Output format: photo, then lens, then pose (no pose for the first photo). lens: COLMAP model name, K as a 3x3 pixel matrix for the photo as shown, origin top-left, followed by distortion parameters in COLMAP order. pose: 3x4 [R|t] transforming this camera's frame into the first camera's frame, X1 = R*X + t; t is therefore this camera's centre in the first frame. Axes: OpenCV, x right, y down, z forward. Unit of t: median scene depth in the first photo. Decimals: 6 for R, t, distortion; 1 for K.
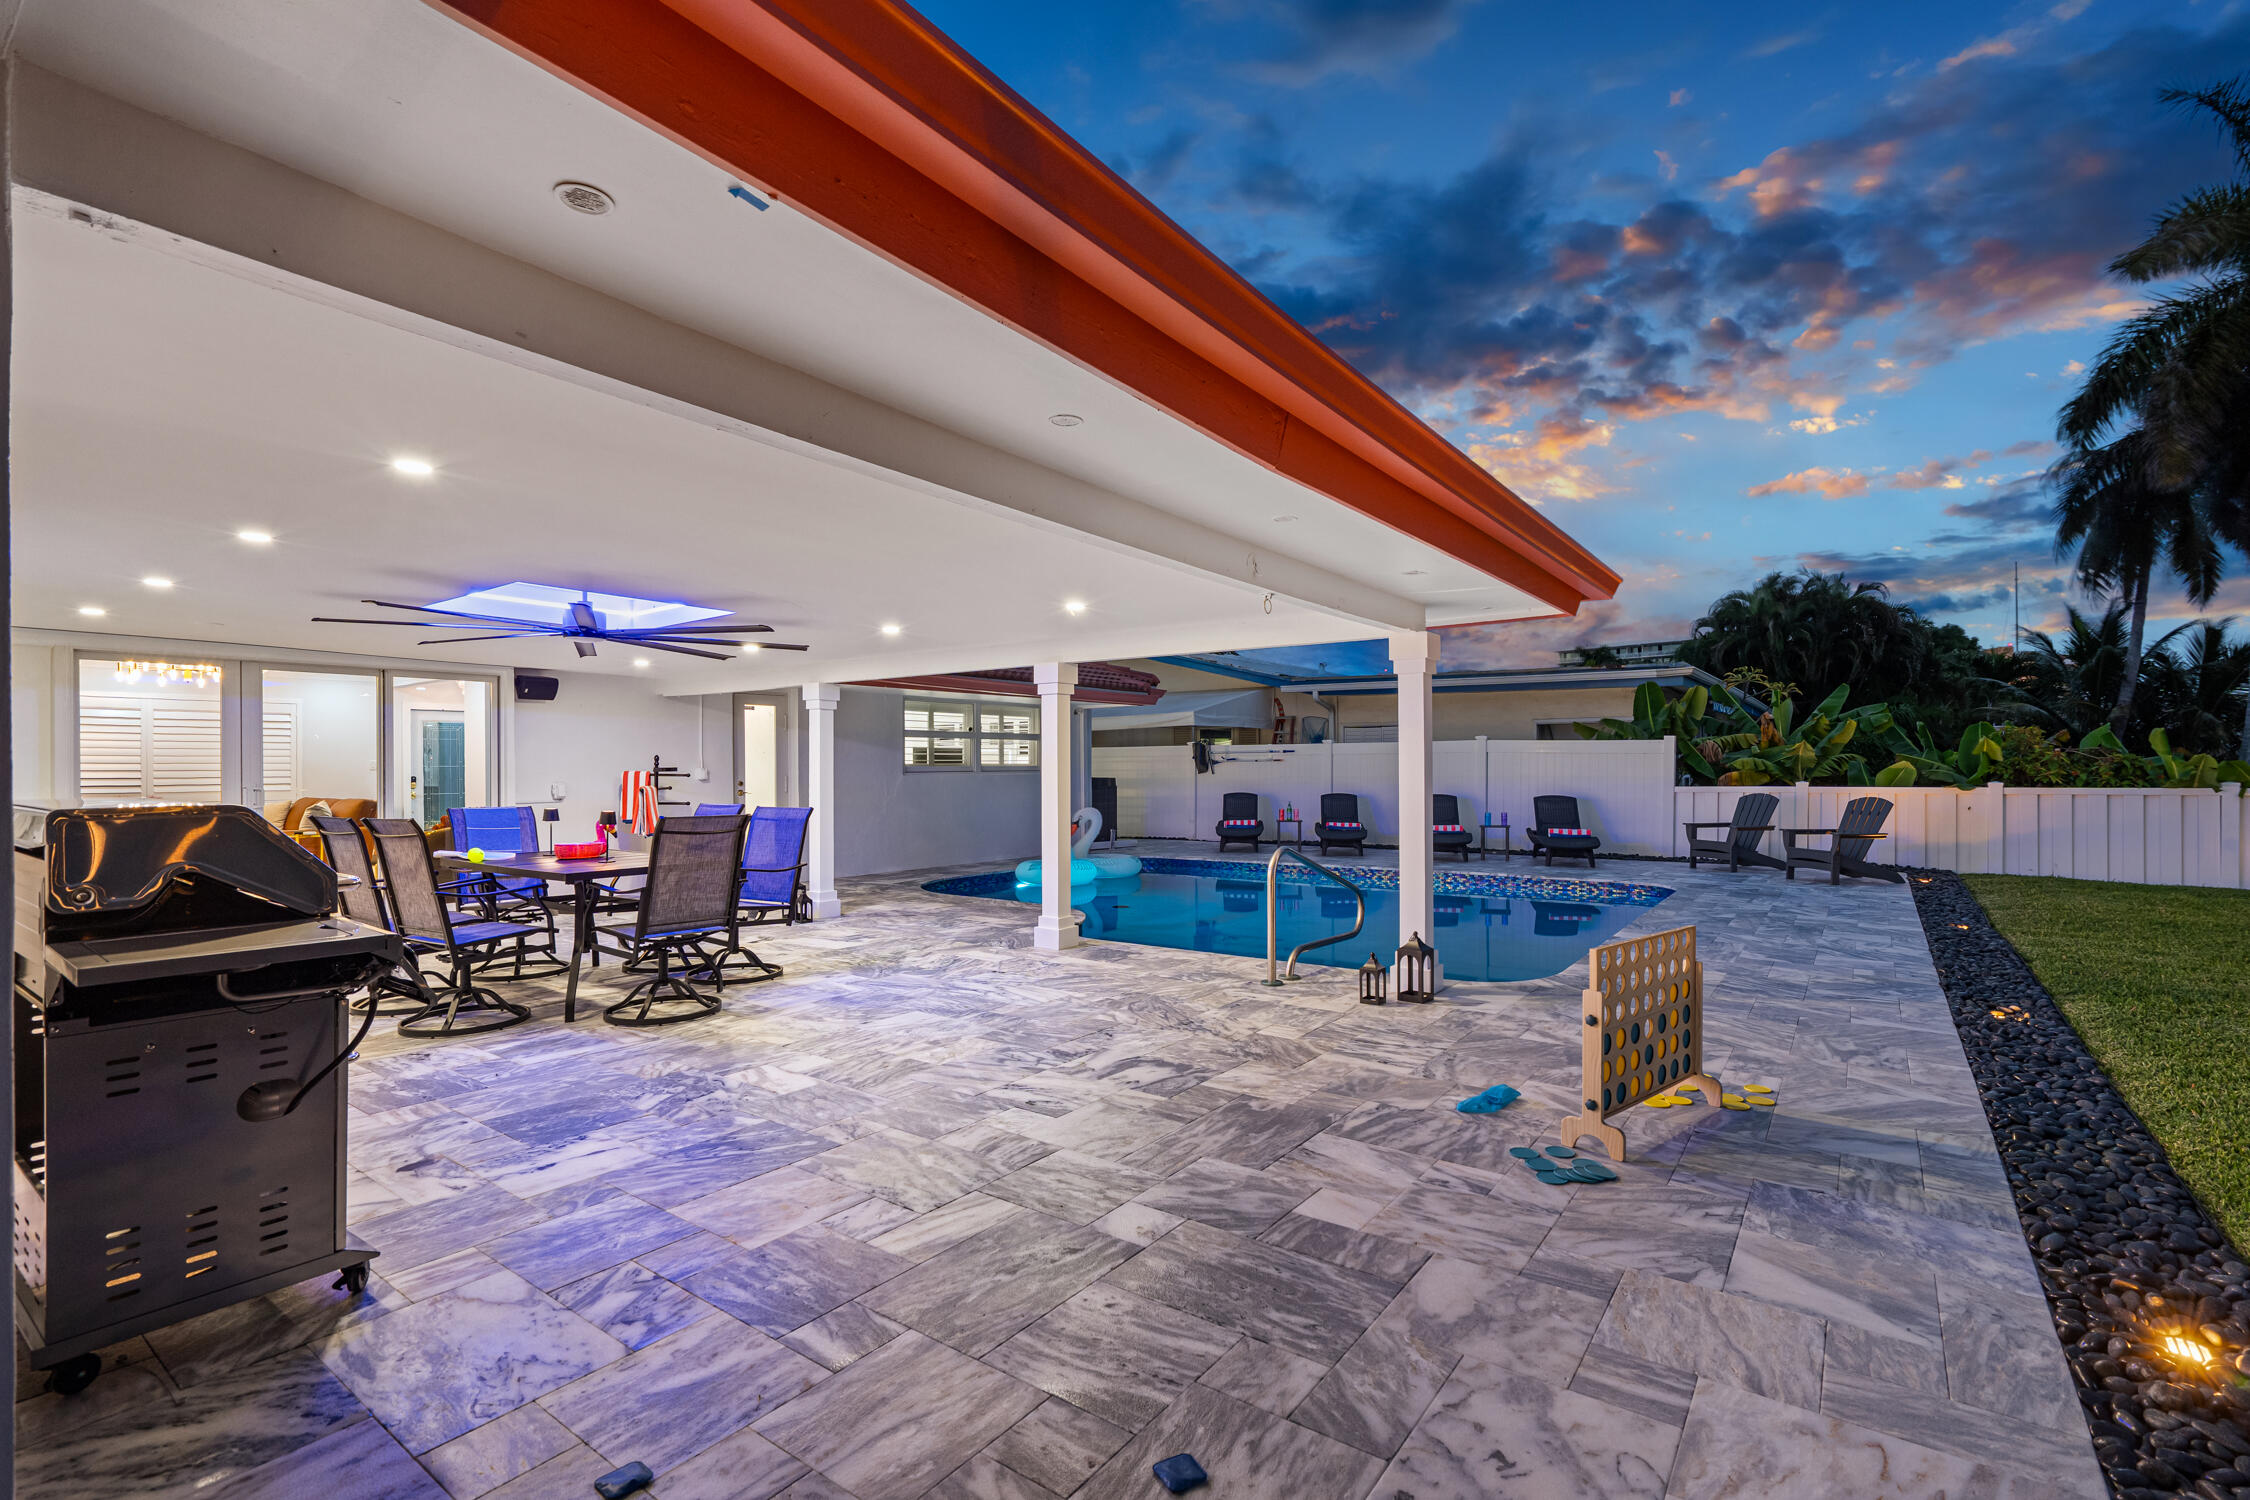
lens RADIAL K [[1031.7, 0, 1058.2], [0, 1031.7, 765.4], [0, 0, 1]] dist [-0.002537, 0.000658]
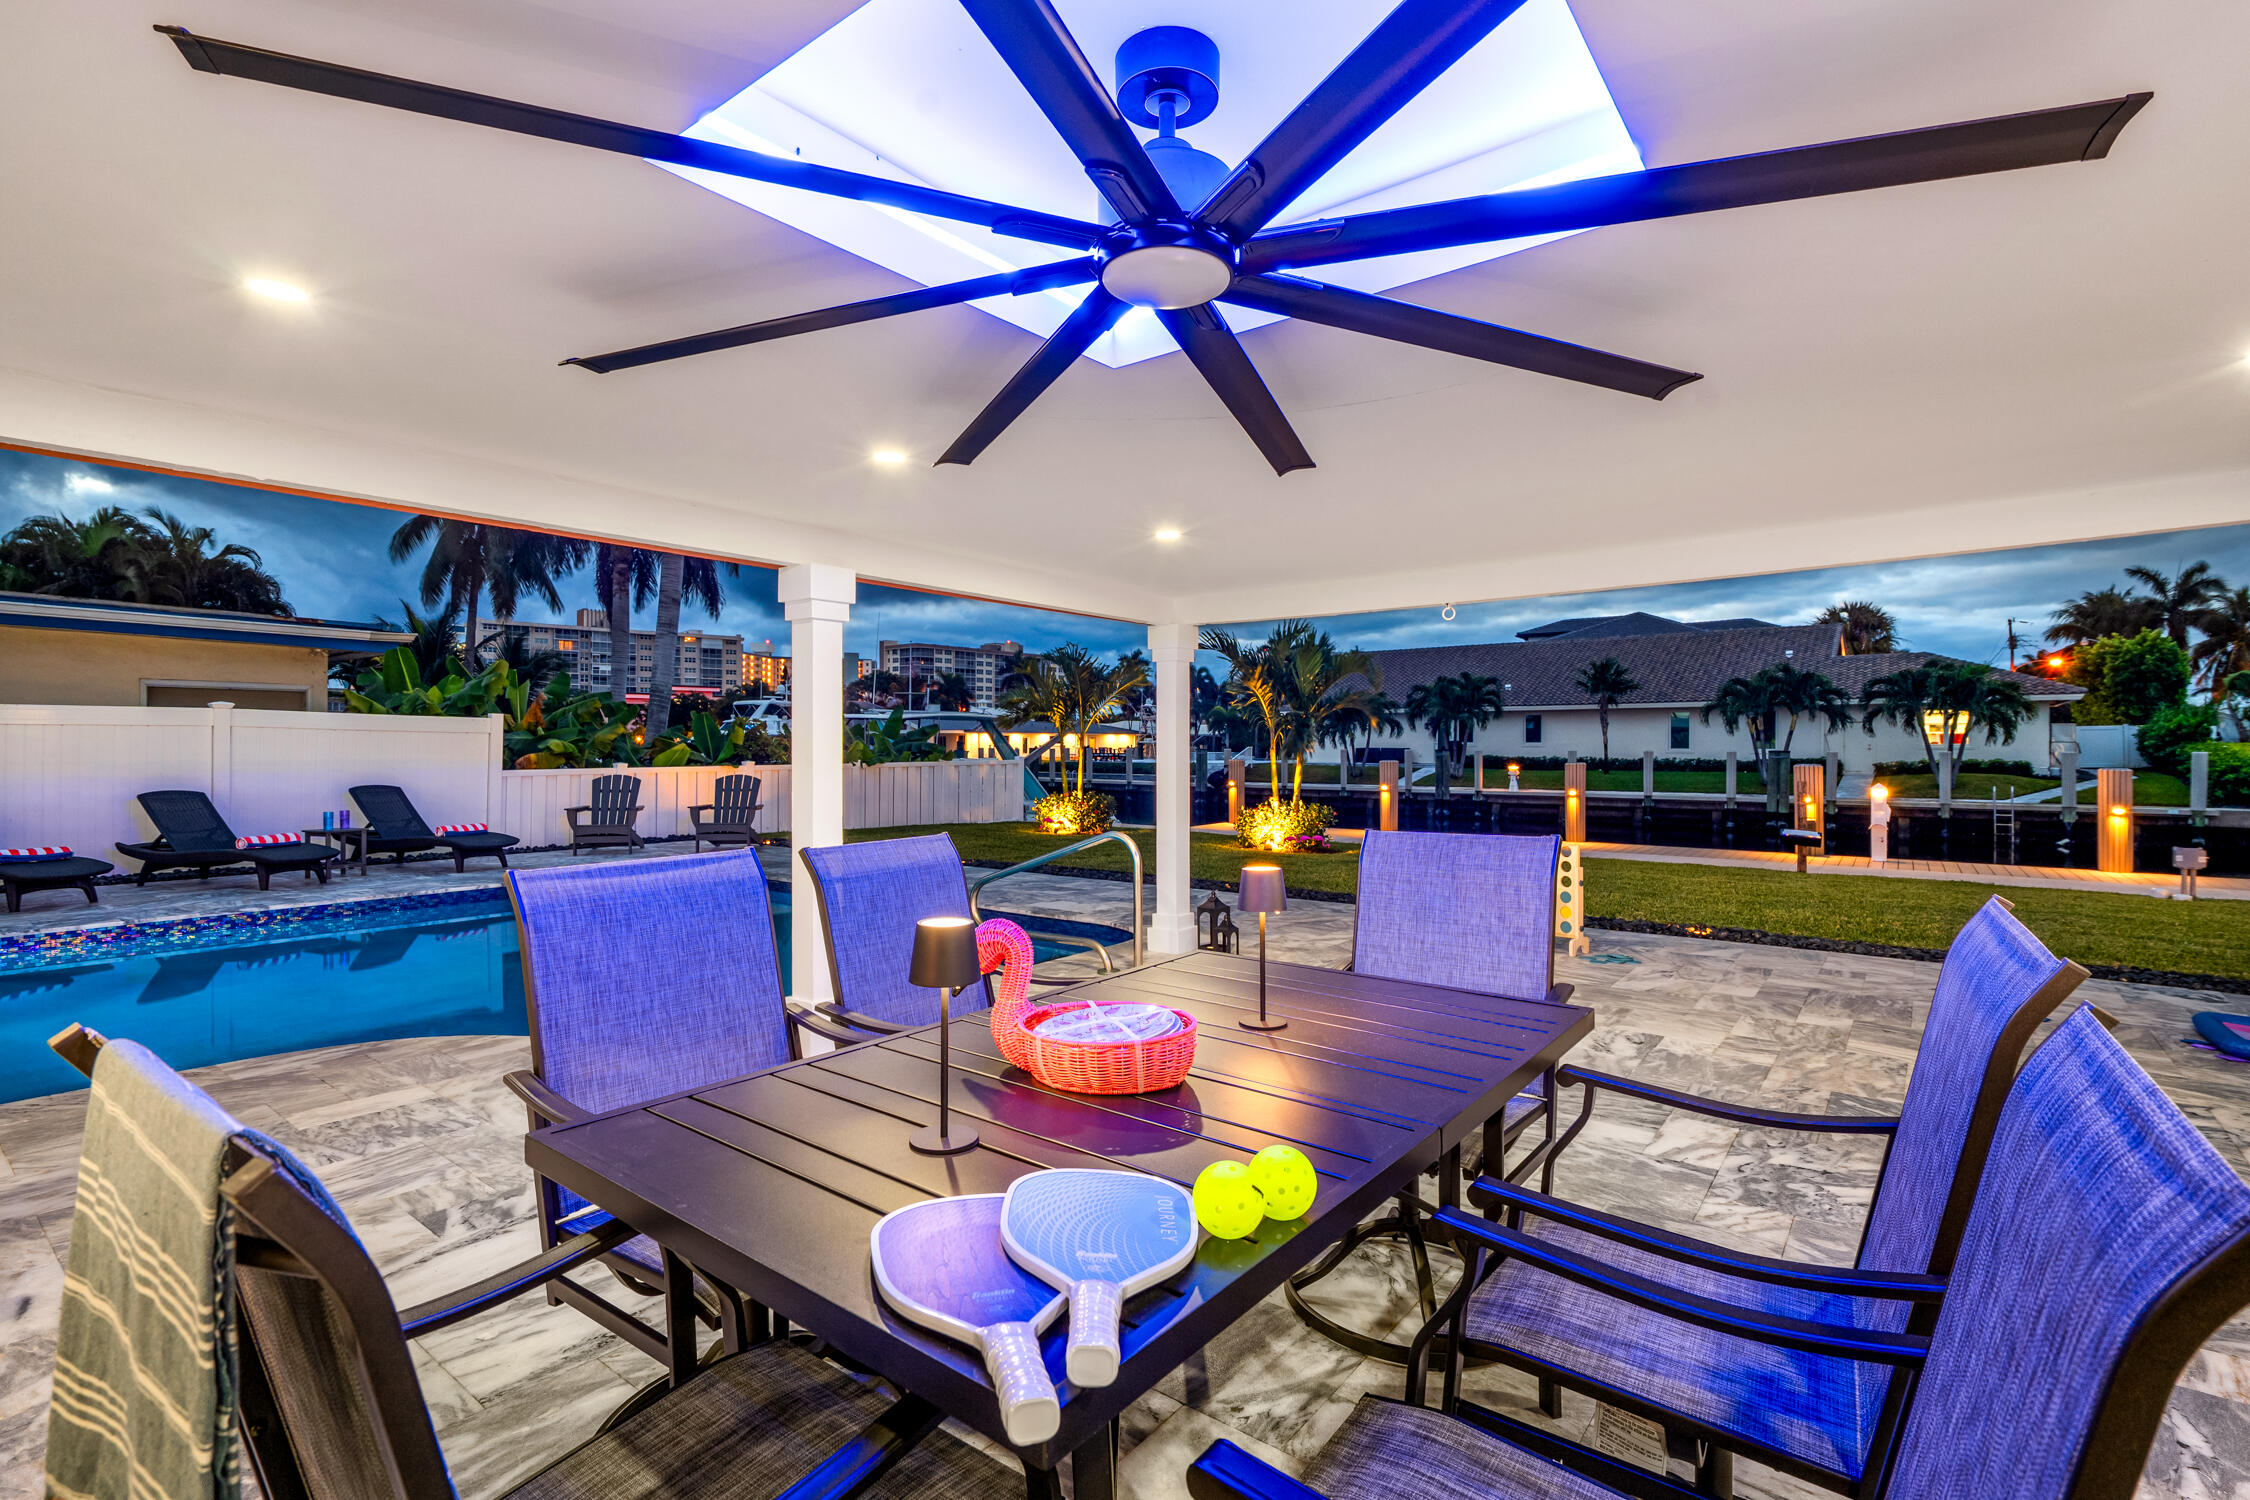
lens RADIAL K [[1031.7, 0, 1184.7], [0, 1031.7, 751.1], [0, 0, 1]] dist [-0.002537, 0.000658]
pose [[-0.035912, 0.000894, 0.999355, -0.388629], [-0.002207, 0.999997, -0.000974, 0.004050], [-0.999353, -0.002241, -0.035910, 0.527525]]
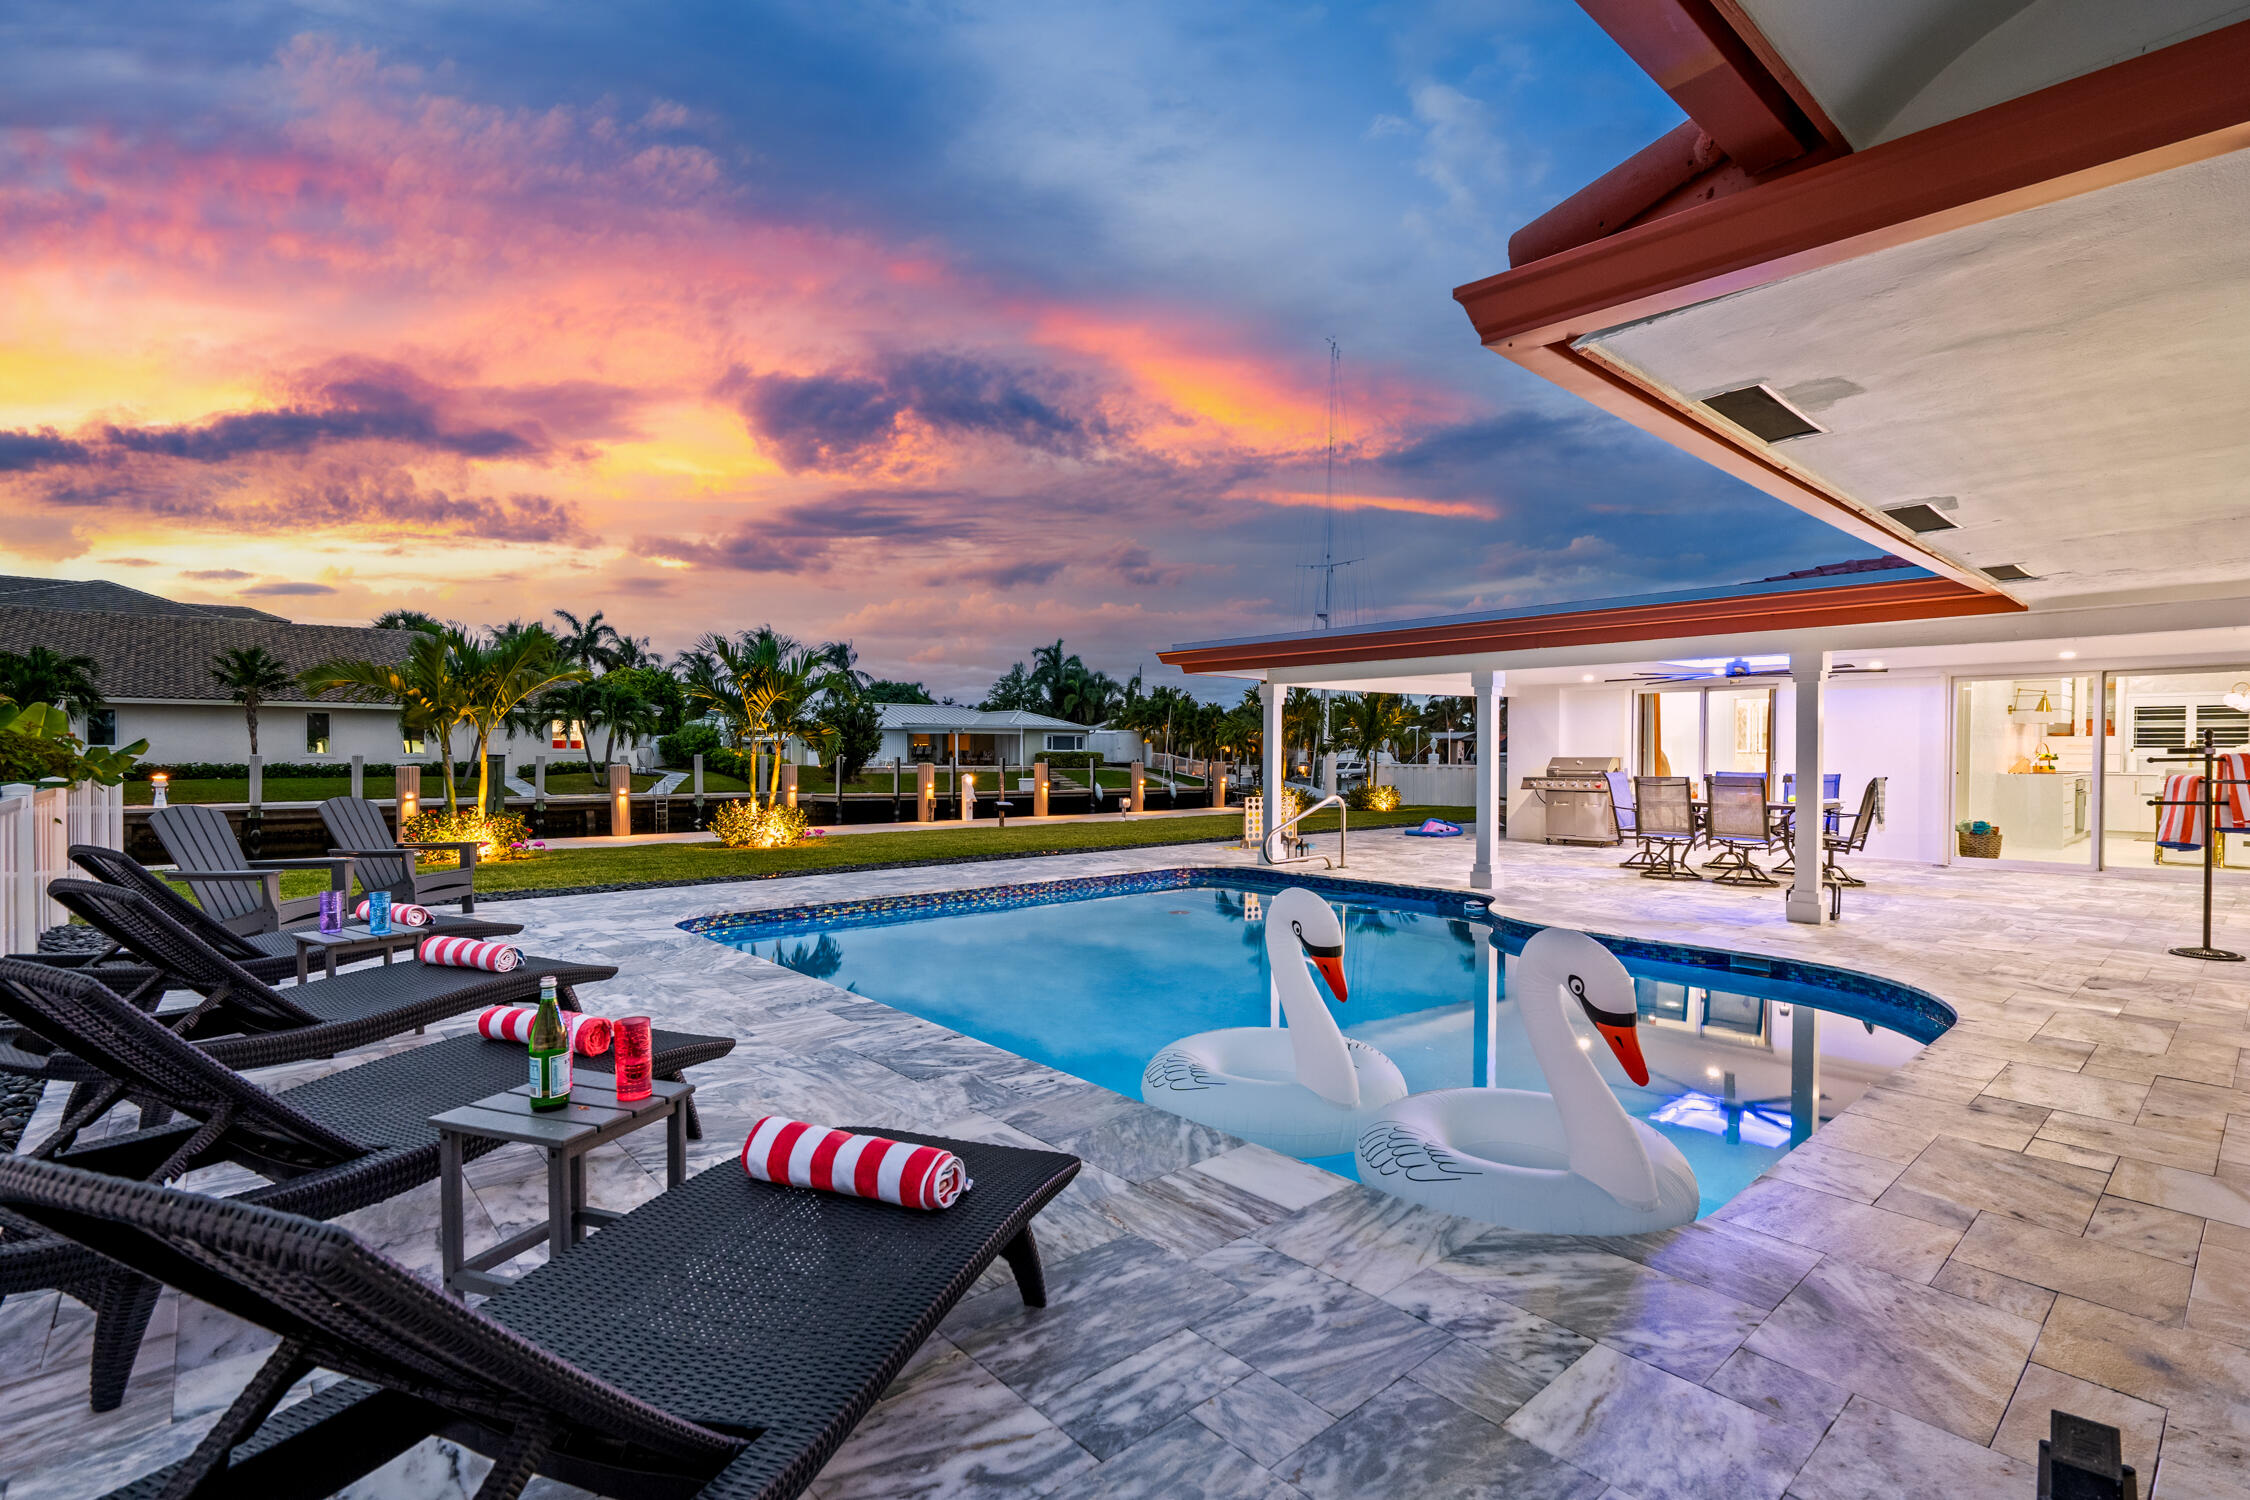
lens RADIAL K [[1031.7, 0, 1102.8], [0, 1031.7, 759.4], [0, 0, 1]] dist [-0.002537, 0.000658]
pose [[-0.984772, 0.000787, 0.173851, 0.124341], [0.001501, 0.999991, 0.003980, -0.000802], [-0.173846, 0.004180, -0.984764, 1.548523]]
